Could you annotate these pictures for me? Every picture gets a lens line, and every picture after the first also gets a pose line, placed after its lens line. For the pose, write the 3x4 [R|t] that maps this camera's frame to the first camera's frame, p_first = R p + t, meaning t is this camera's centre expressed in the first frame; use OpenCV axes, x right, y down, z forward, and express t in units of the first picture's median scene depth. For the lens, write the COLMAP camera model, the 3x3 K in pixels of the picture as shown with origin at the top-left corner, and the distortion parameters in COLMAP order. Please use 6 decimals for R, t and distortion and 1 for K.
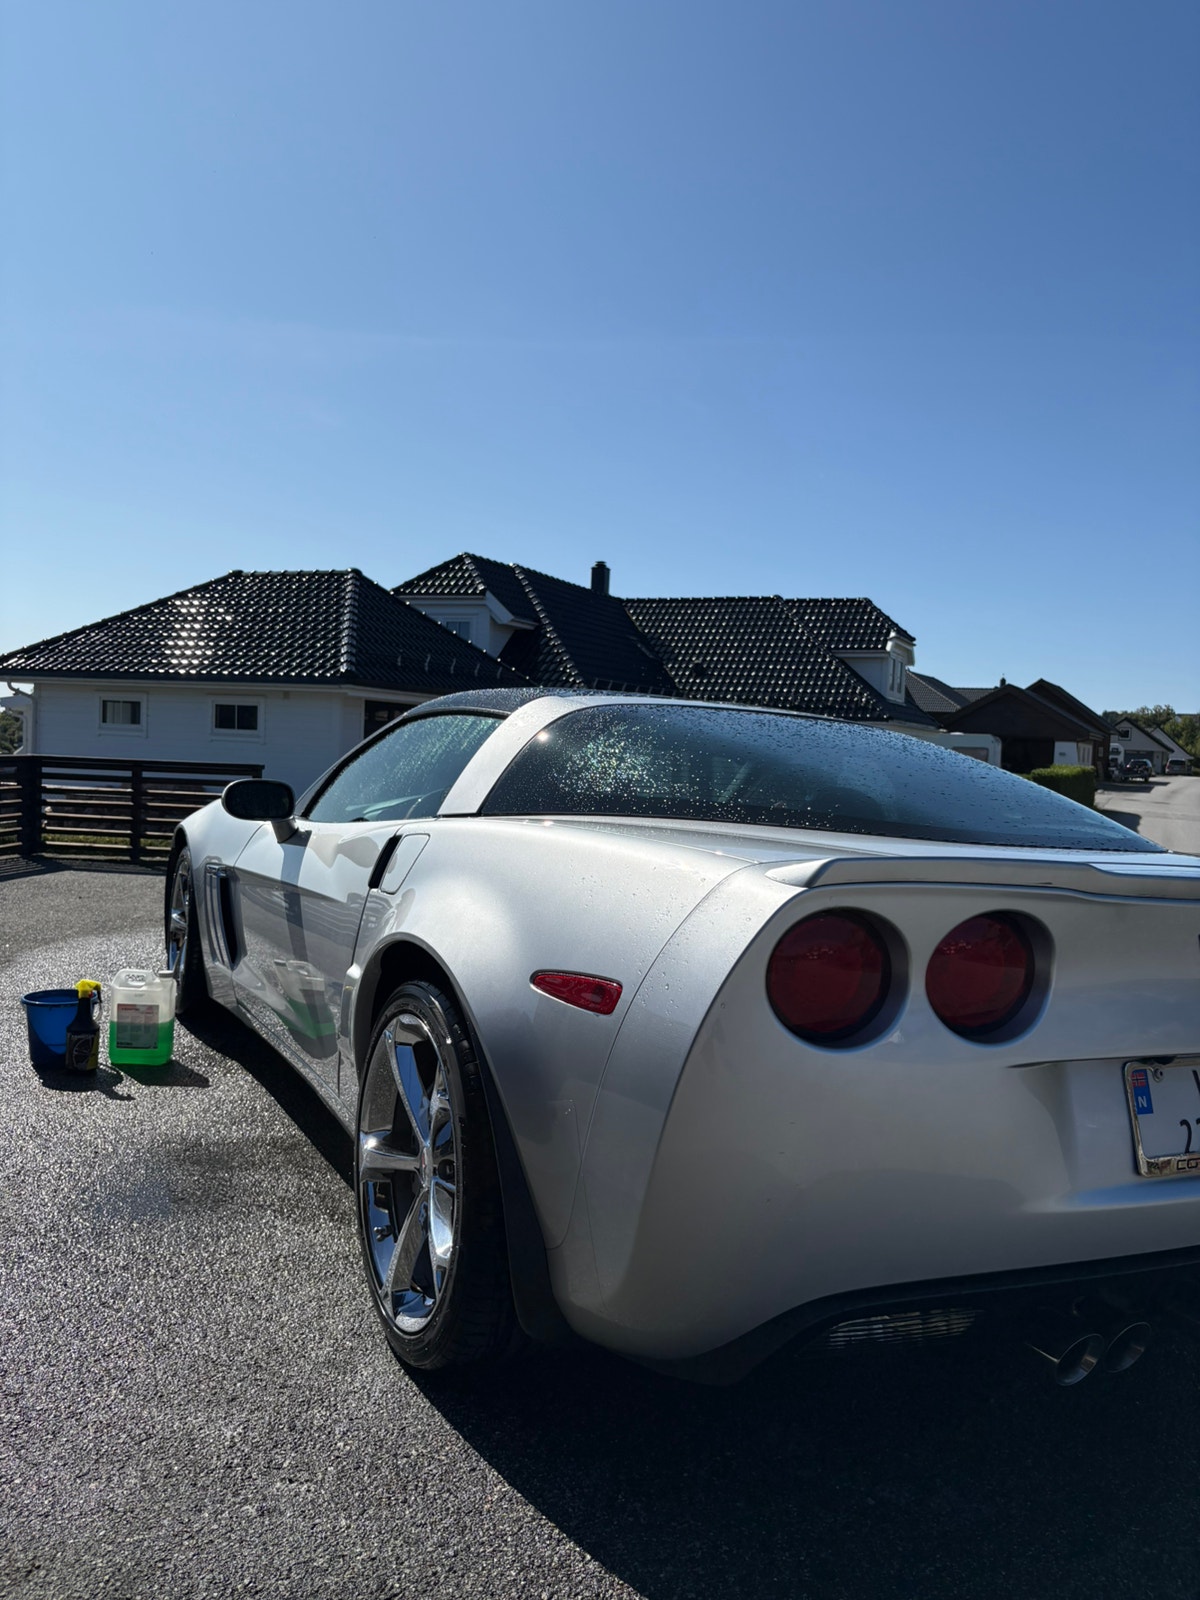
lens RADIAL K [[1217.9, 0, 595.5], [0, 1217.9, 811.5], [0, 0, 1]] dist [0.033317, -0.050017]
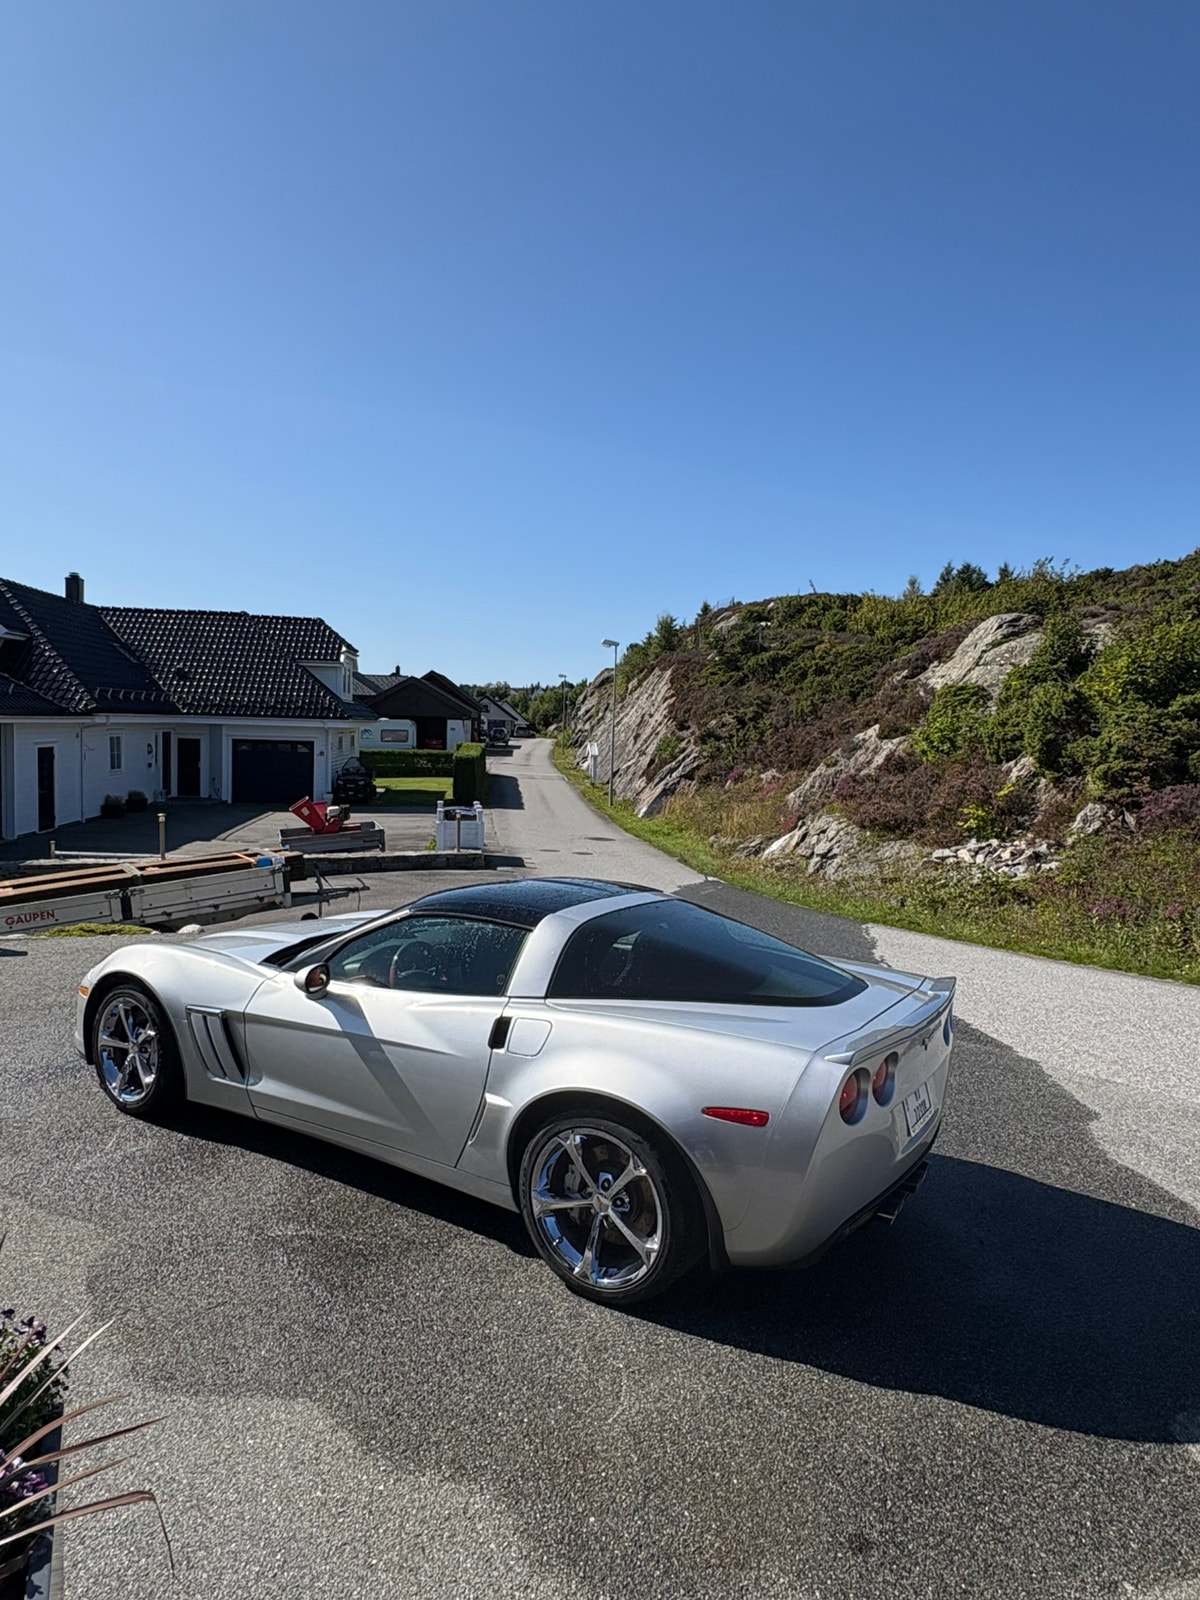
lens RADIAL K [[977.6, 0, 607.9], [0, 977.6, 795.0], [0, 0, 1]] dist [0.001589, -0.001889]
pose [[0.855468, -0.053419, 0.515094, -0.064223], [0.036418, 0.998409, 0.043060, -0.030526], [-0.516574, -0.018078, 0.856052, -0.023602]]
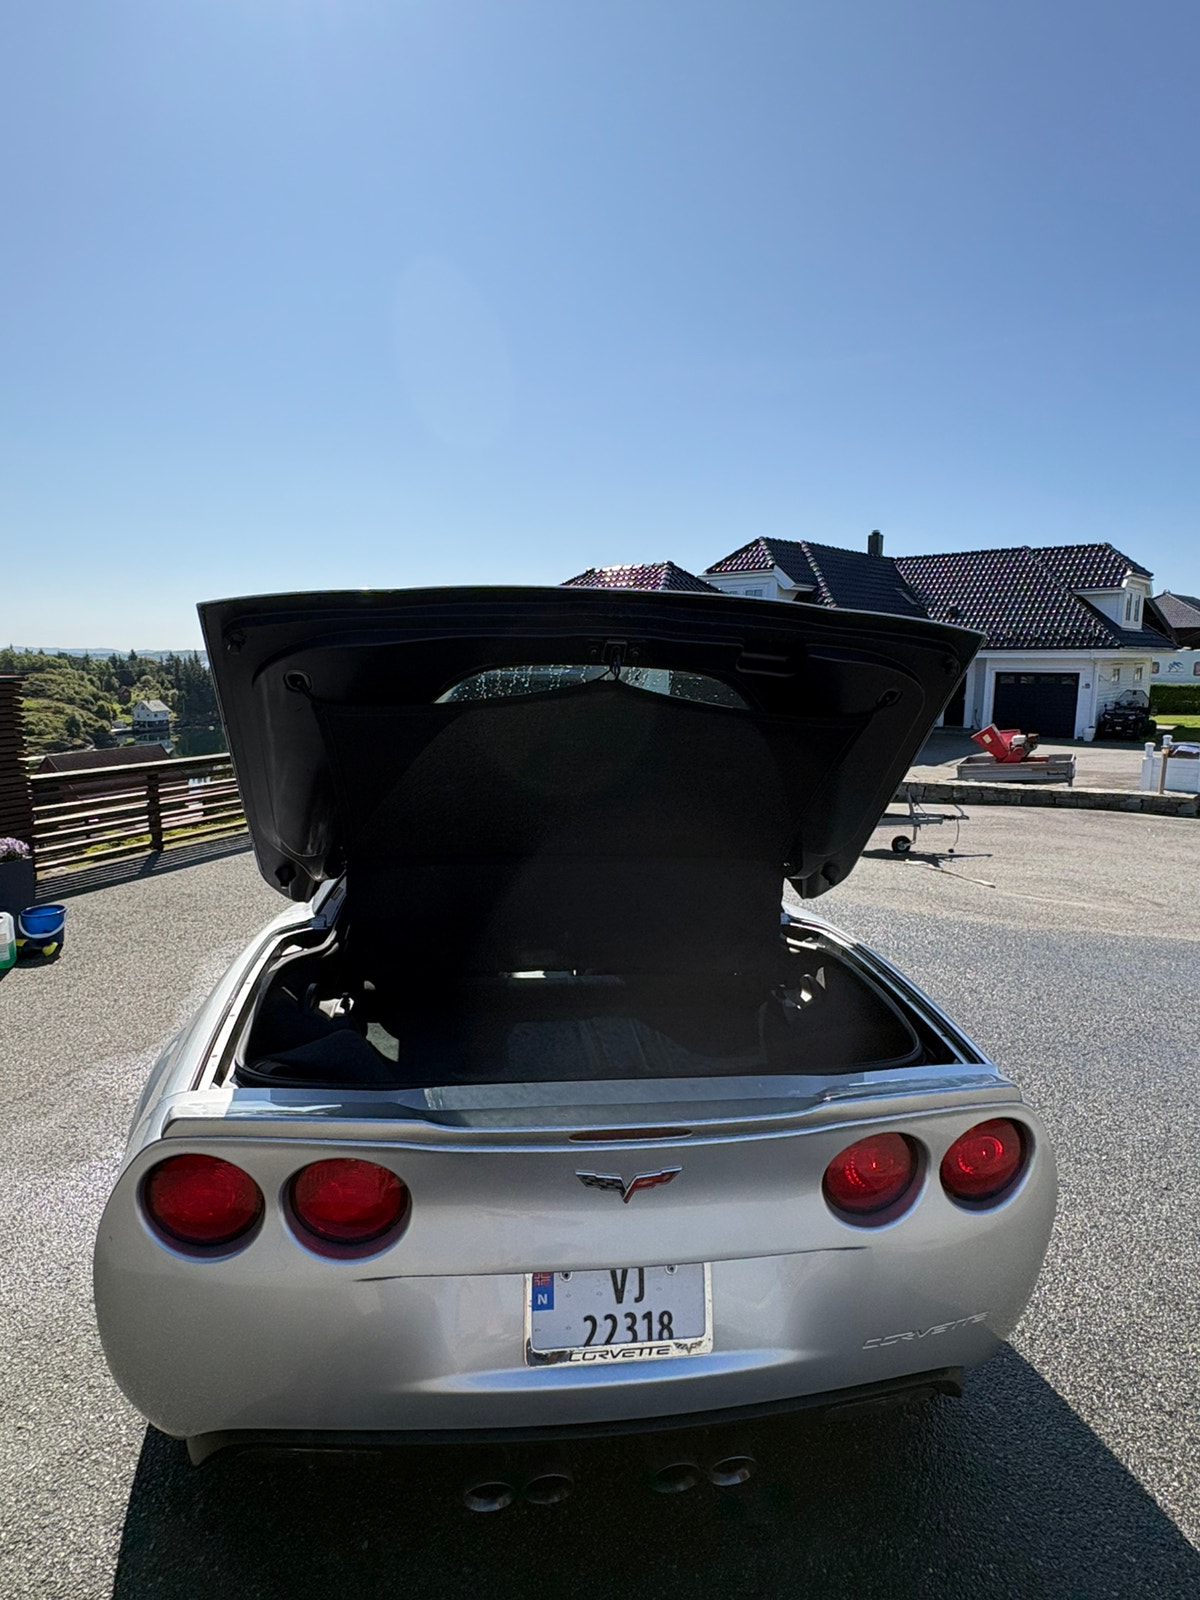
lens RADIAL K [[872.7, 0, 598.4], [0, 872.7, 796.3], [0, 0, 1]] dist [-0.003509, 0.002645]
pose [[0.943657, 0.007759, -0.330835, 0.045134], [0.022878, 0.995804, 0.088610, -0.017944], [0.330135, -0.091186, 0.939519, 0.017306]]
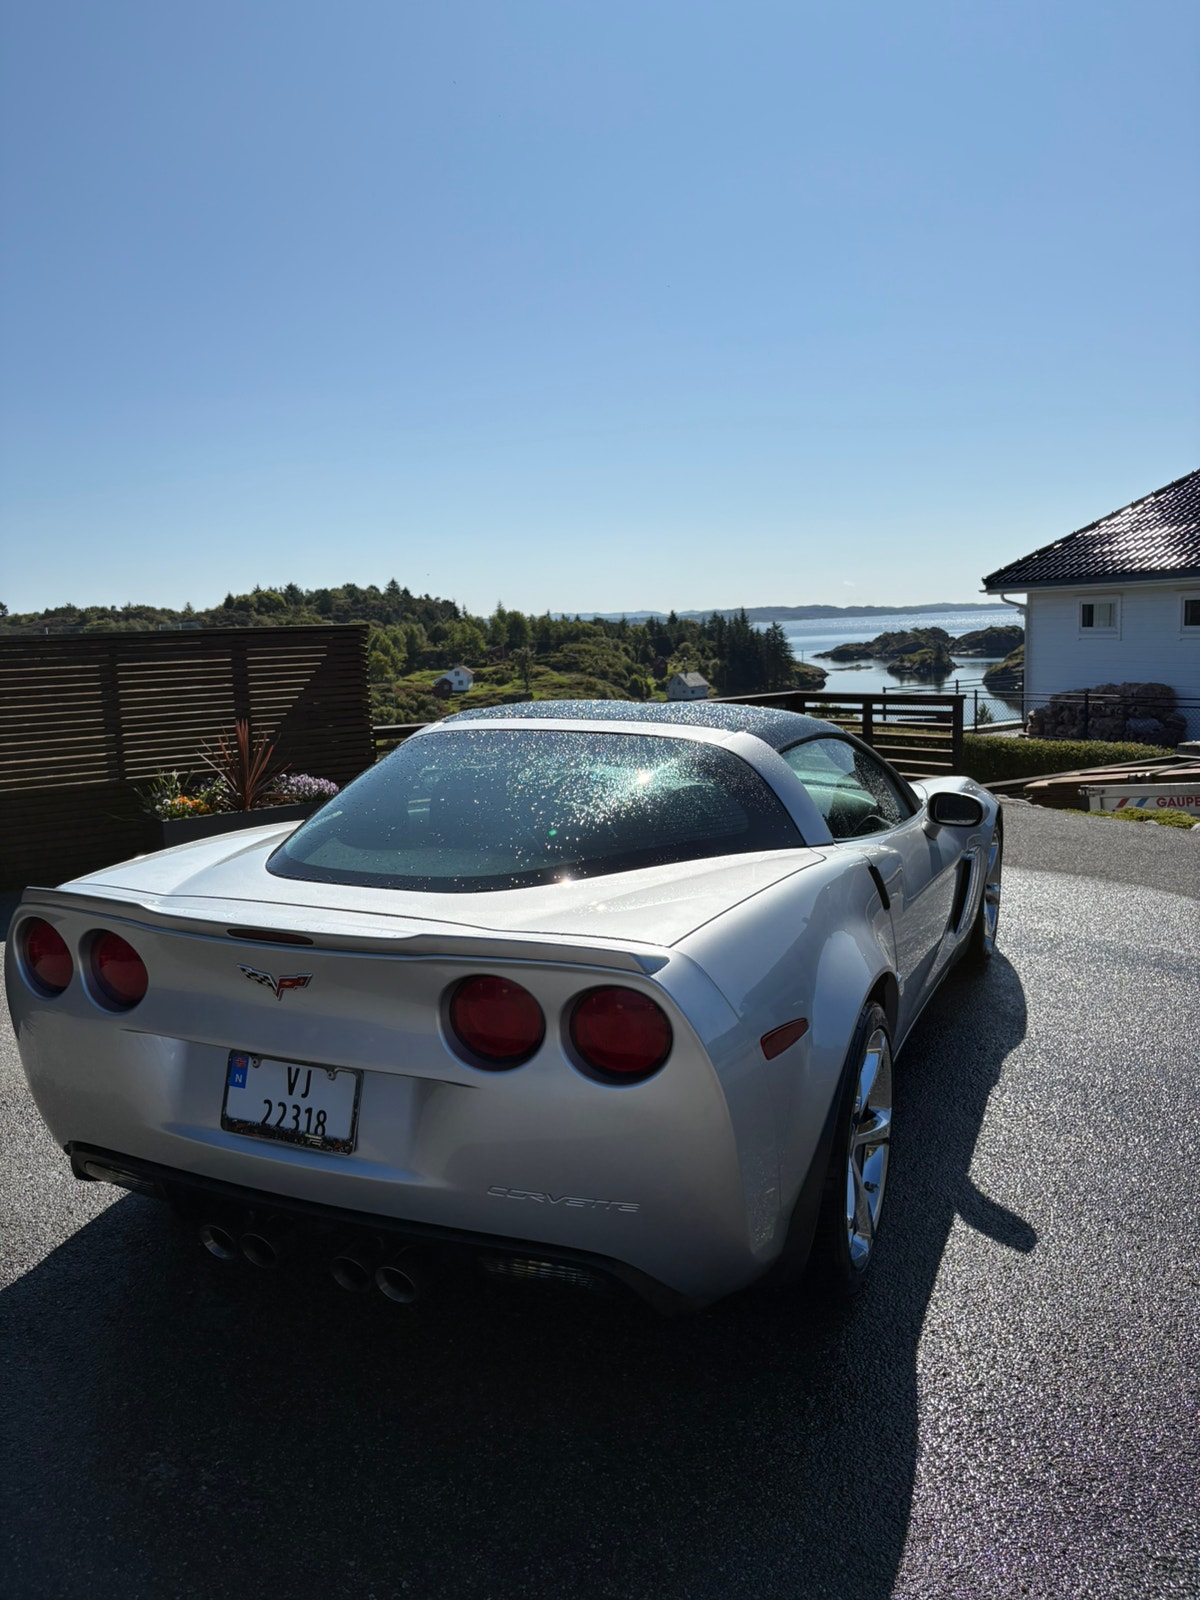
lens RADIAL K [[1217.9, 0, 595.9], [0, 1217.9, 802.2], [0, 0, 1]] dist [0.033317, -0.050017]
pose [[0.626634, 0.040521, -0.778260, 0.103290], [0.026450, 0.996966, 0.073205, -0.009448], [0.778865, -0.066457, 0.623661, 0.028380]]
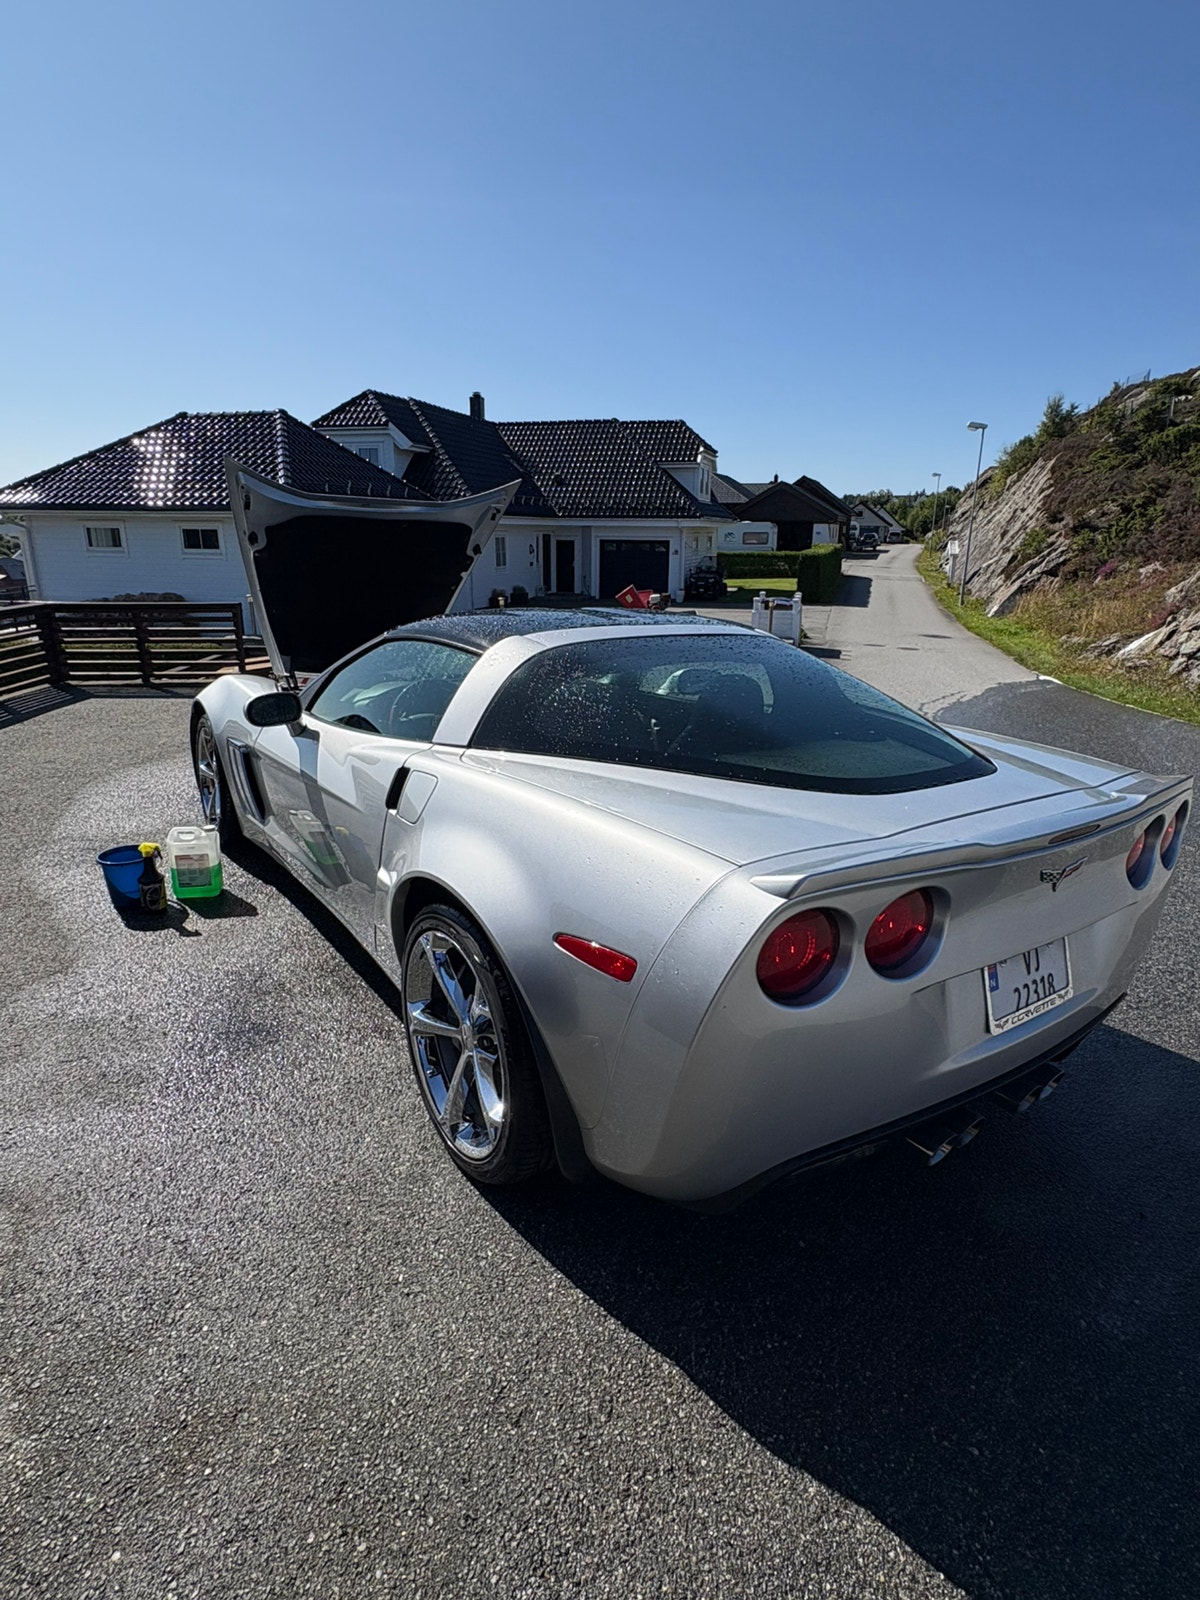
lens RADIAL K [[872.2, 0, 604.5], [0, 872.2, 798.2], [0, 0, 1]] dist [-0.010938, 0.010319]
pose [[0.989914, -0.073342, 0.121205, -0.006128], [0.041866, 0.968798, 0.244292, -0.013869], [-0.135339, -0.236753, 0.962097, 0.008502]]
